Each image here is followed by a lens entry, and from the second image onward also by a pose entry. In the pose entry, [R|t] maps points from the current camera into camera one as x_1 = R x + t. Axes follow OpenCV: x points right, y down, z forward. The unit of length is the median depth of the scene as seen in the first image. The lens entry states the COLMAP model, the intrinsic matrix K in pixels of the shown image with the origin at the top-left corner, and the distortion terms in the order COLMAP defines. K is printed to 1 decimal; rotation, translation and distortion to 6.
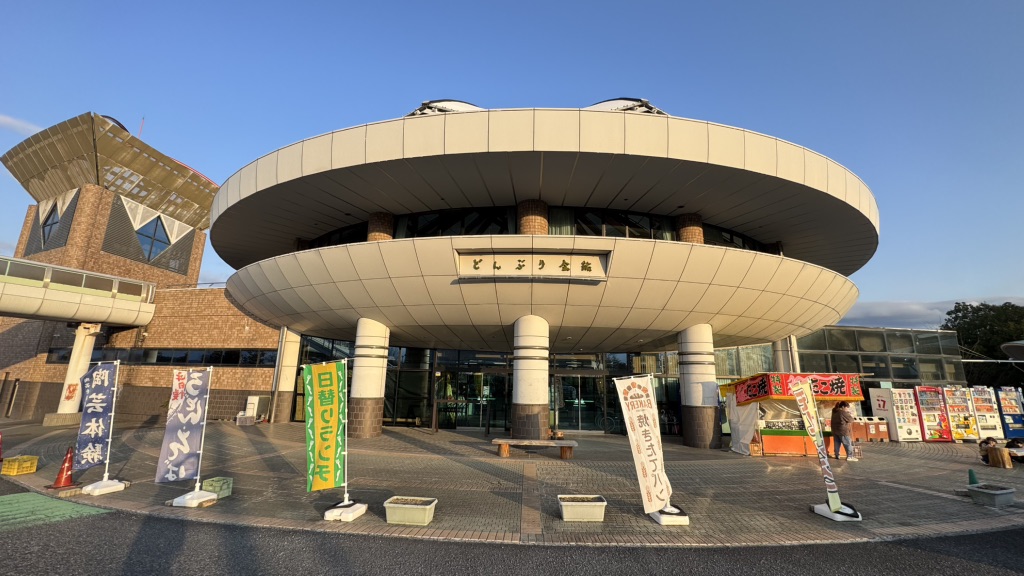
lens RADIAL K [[409.2, 0, 513.7], [0, 409.2, 286.6], [0, 0, 1]] dist [-0.006065, 0.001677]
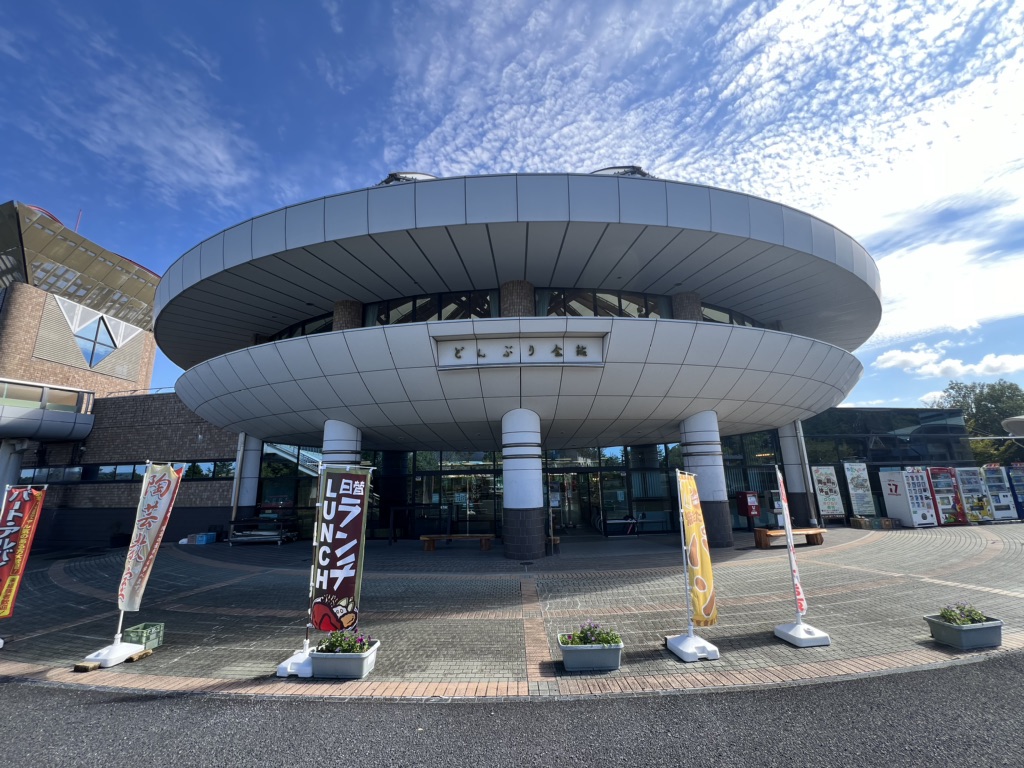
lens RADIAL K [[419.6, 0, 511.6], [0, 419.6, 380.8], [0, 0, 1]] dist [-0.003502, 0.000823]
pose [[0.998451, -0.037138, 0.041435, -0.010748], [0.037355, 0.999292, -0.004479, 0.010521], [-0.041239, 0.006020, 0.999131, 0.068633]]
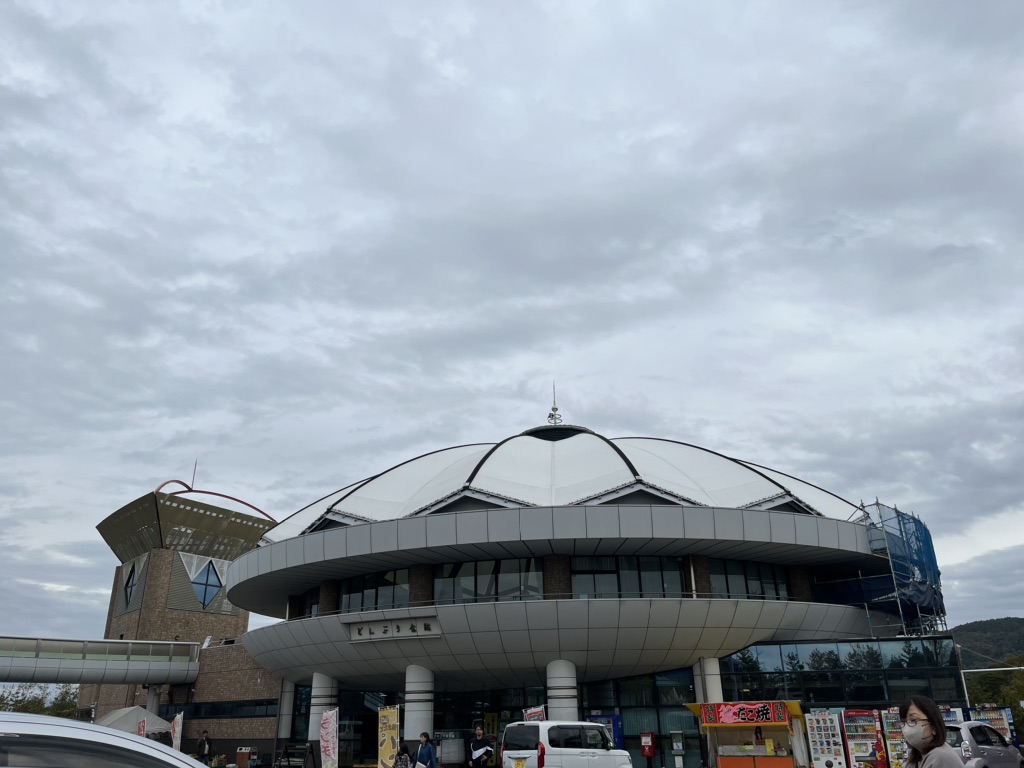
lens RADIAL K [[755.7, 0, 513.3], [0, 755.7, 392.1], [0, 0, 1]] dist [0.064982, -0.077996]
pose [[0.911655, -0.194886, -0.361808, 1.092115], [0.128852, 0.971562, -0.198656, -0.195744], [0.390235, 0.134486, 0.910841, -0.919910]]
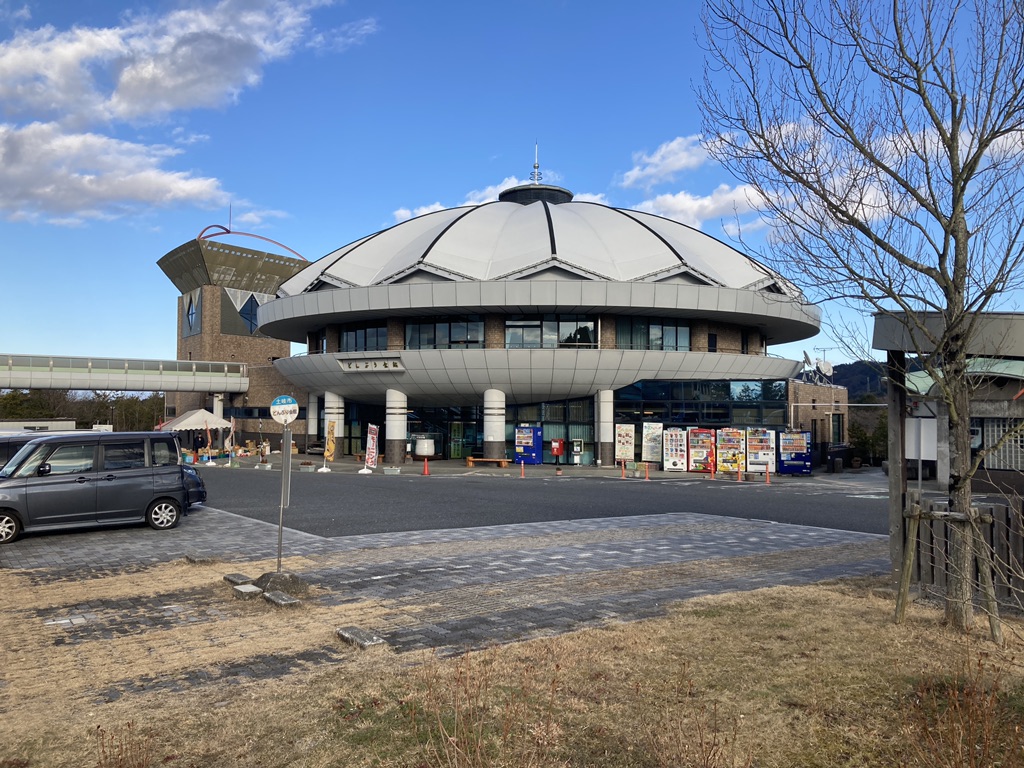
lens RADIAL K [[822.9, 0, 492.2], [0, 822.9, 389.8], [0, 0, 1]] dist [0.044572, -0.019047]
pose [[0.859542, -0.030169, -0.510174, 1.774361], [0.122273, 0.981404, 0.147971, -0.315049], [0.496223, -0.189568, 0.847246, -1.395492]]
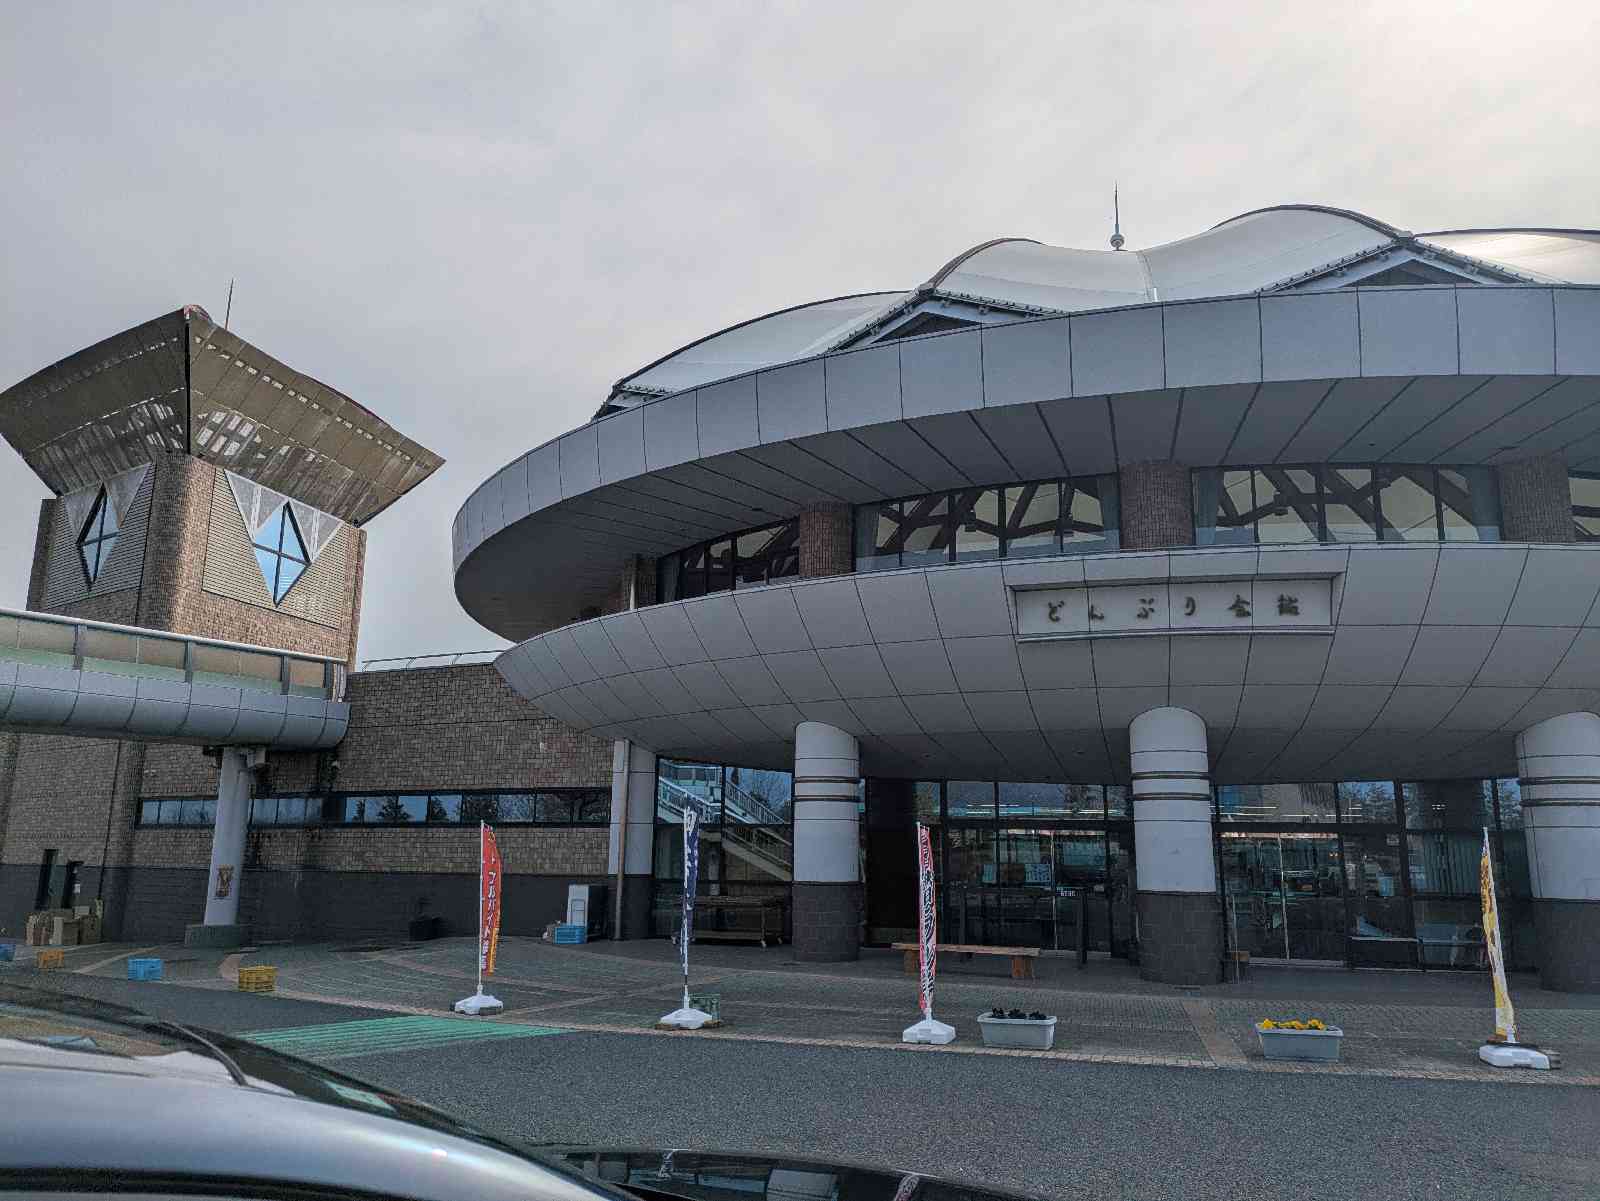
lens RADIAL K [[1180.8, 0, 803.5], [0, 1180.8, 603.3], [0, 0, 1]] dist [0.064982, -0.077996]
pose [[0.978954, -0.051377, -0.197509, -0.077446], [0.052858, 0.998600, 0.002231, -0.063349], [0.197118, -0.012624, 0.980298, -0.365083]]
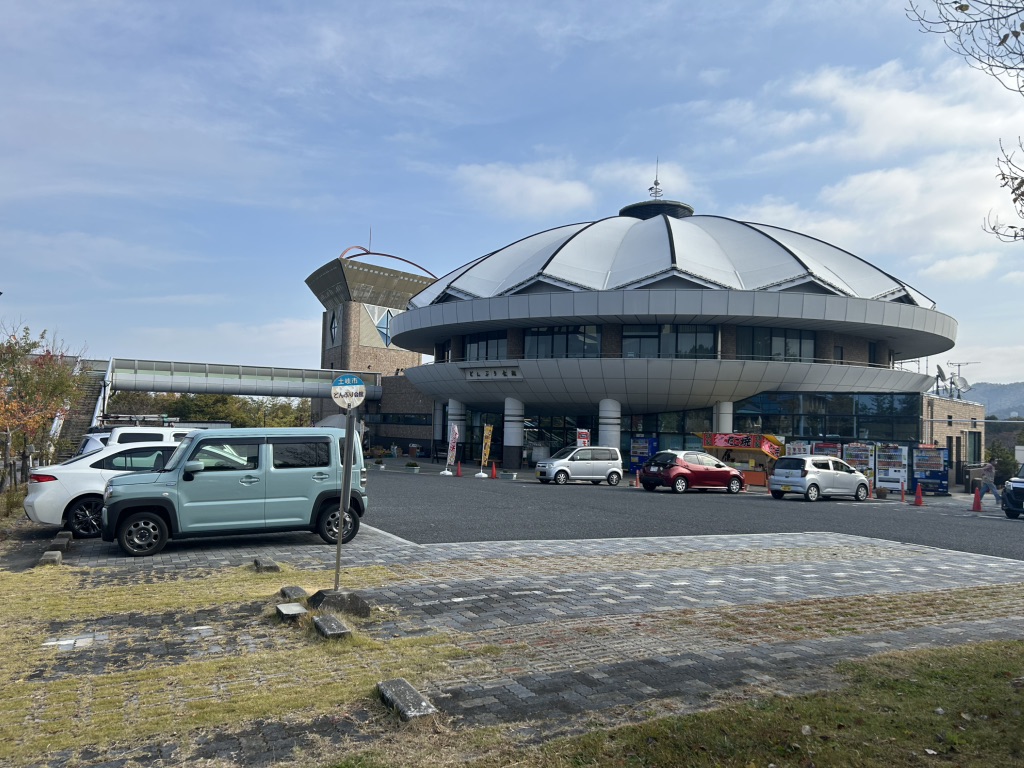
lens RADIAL K [[755.2, 0, 508.6], [0, 755.2, 395.0], [0, 0, 1]] dist [0.041621, -0.019917]
pose [[0.784384, -0.022686, -0.619860, 1.693981], [0.122786, 0.985235, 0.119317, -0.270612], [0.608001, -0.169700, 0.775588, -1.257261]]
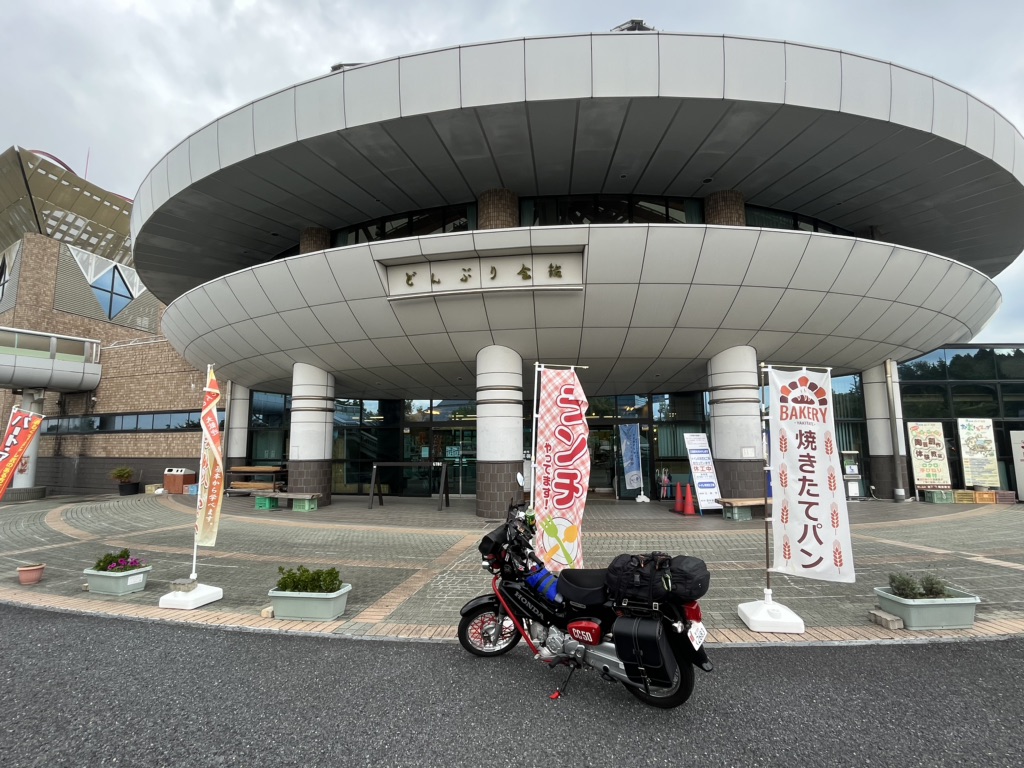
lens RADIAL K [[496.4, 0, 508.9], [0, 496.4, 383.0], [0, 0, 1]] dist [-0.002349, -0.001841]
pose [[0.990580, -0.044814, -0.129394, 0.149477], [0.056798, 0.994279, 0.090465, 0.046773], [0.124600, -0.096962, 0.987458, 0.079713]]
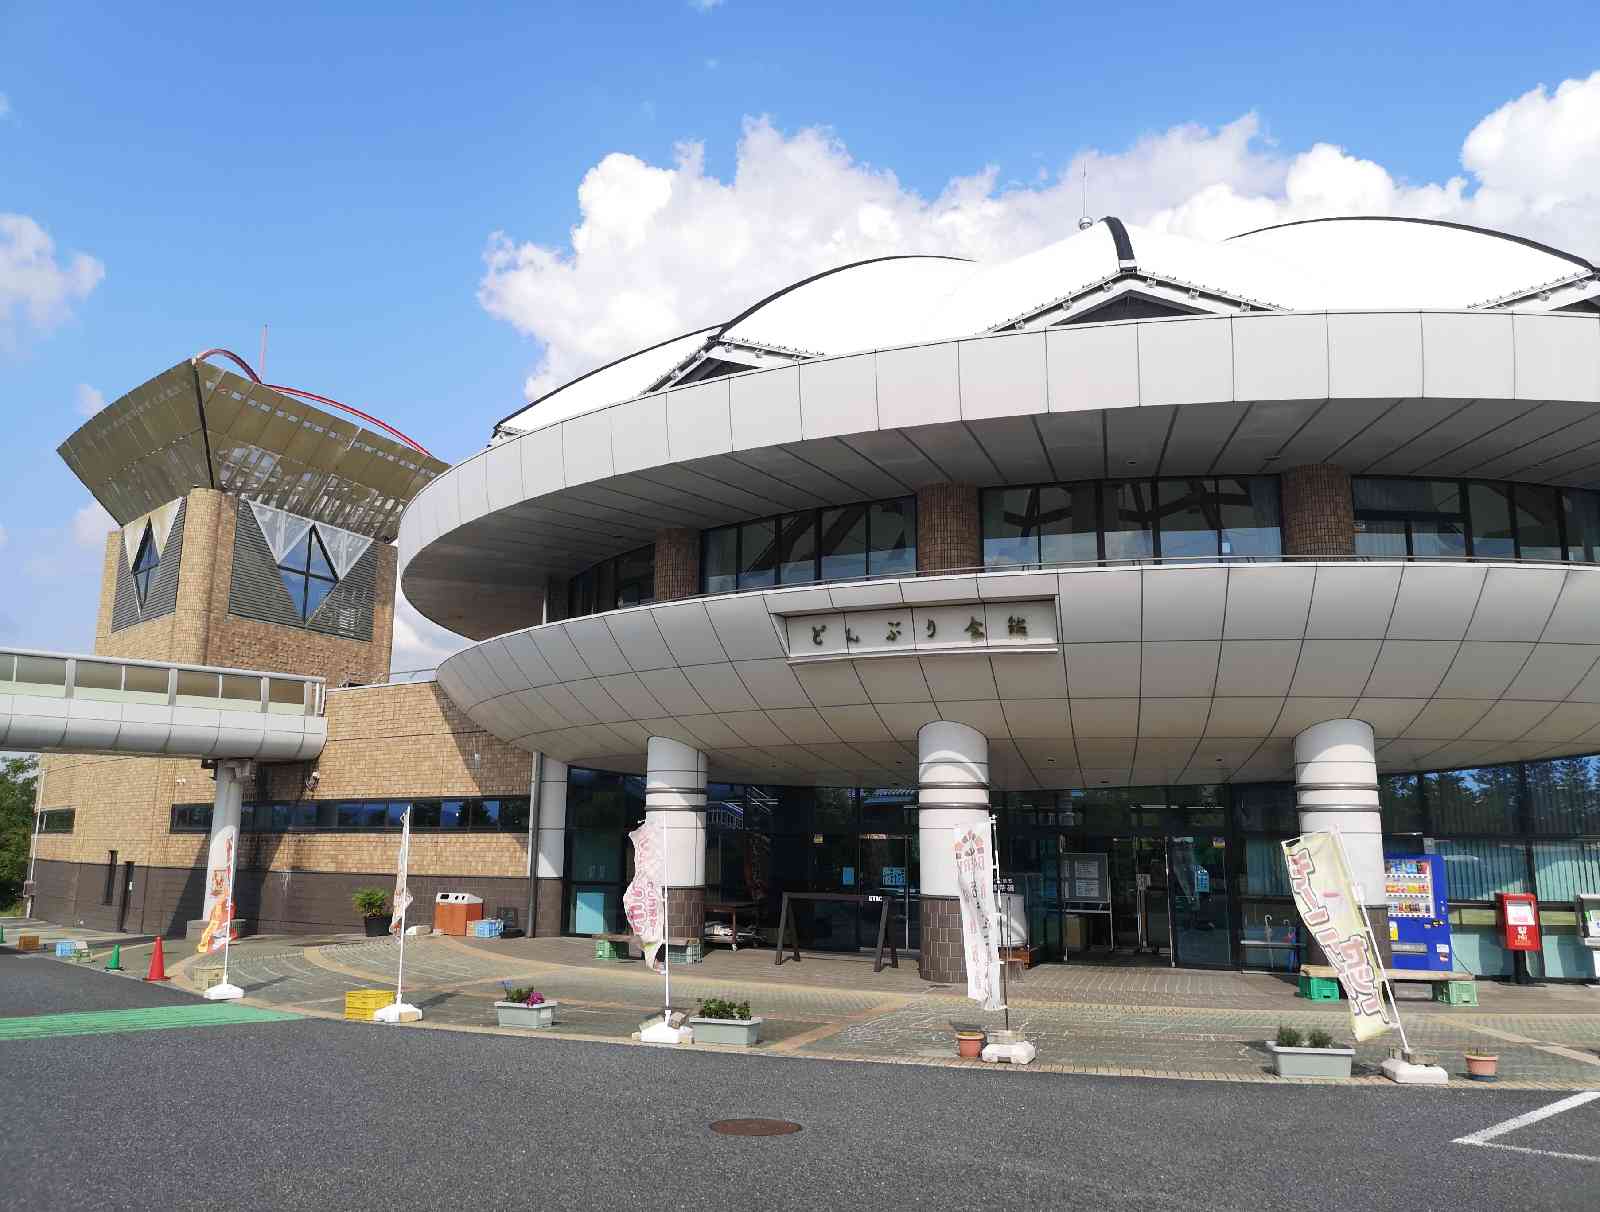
lens RADIAL K [[1249.8, 0, 802.4], [0, 1249.8, 597.7], [0, 0, 1]] dist [0.041699, -0.032227]
pose [[0.937896, -0.080072, -0.337550, 0.338145], [0.087618, 0.996128, 0.007154, -0.088471], [0.335670, -0.036285, 0.941281, -0.414457]]
